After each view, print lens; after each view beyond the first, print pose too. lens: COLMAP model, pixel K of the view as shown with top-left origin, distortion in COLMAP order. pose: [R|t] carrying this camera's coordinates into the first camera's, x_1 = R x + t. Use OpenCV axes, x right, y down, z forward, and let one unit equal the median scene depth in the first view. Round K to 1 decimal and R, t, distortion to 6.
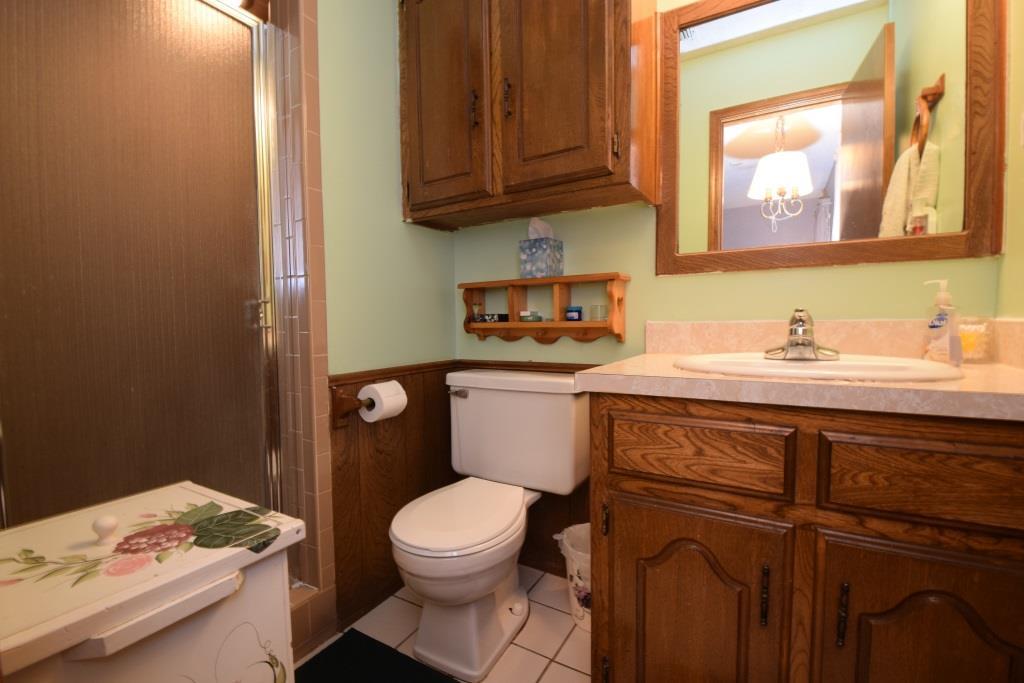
lens RADIAL K [[458.9, 0, 512.0], [0, 458.9, 341.5], [0, 0, 1]] dist [-0.003451, -0.000600]
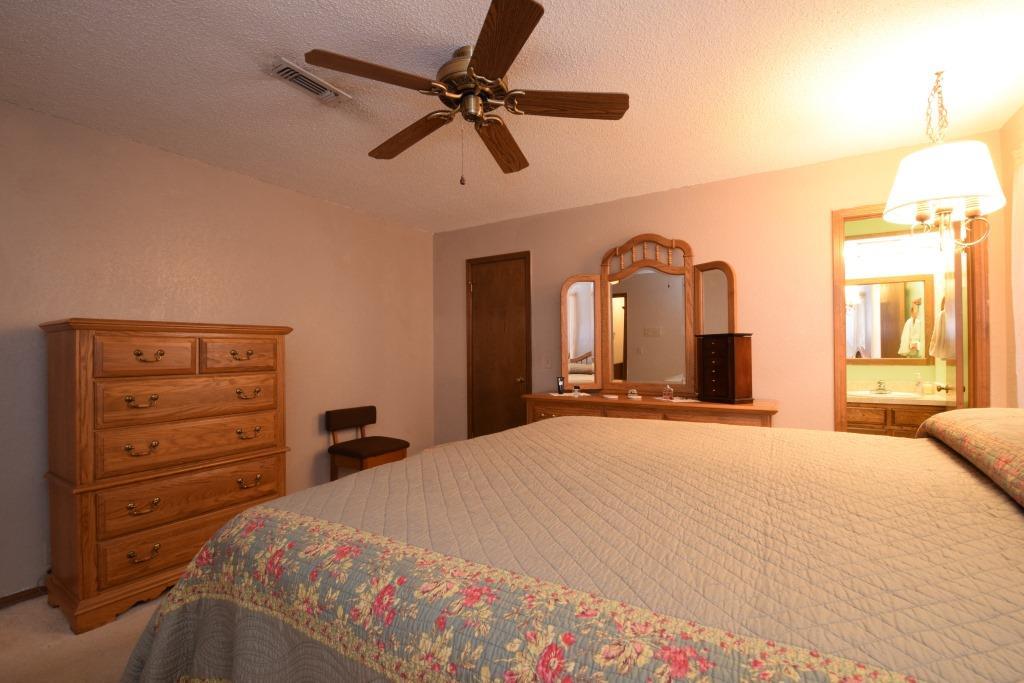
lens RADIAL K [[458.9, 0, 512.0], [0, 458.9, 341.5], [0, 0, 1]] dist [-0.003451, -0.000600]
pose [[0.999813, 0.001338, -0.019295, -2.611028], [-0.002408, 0.998452, -0.055565, -0.189879], [0.019191, 0.055601, 0.998269, -3.168186]]
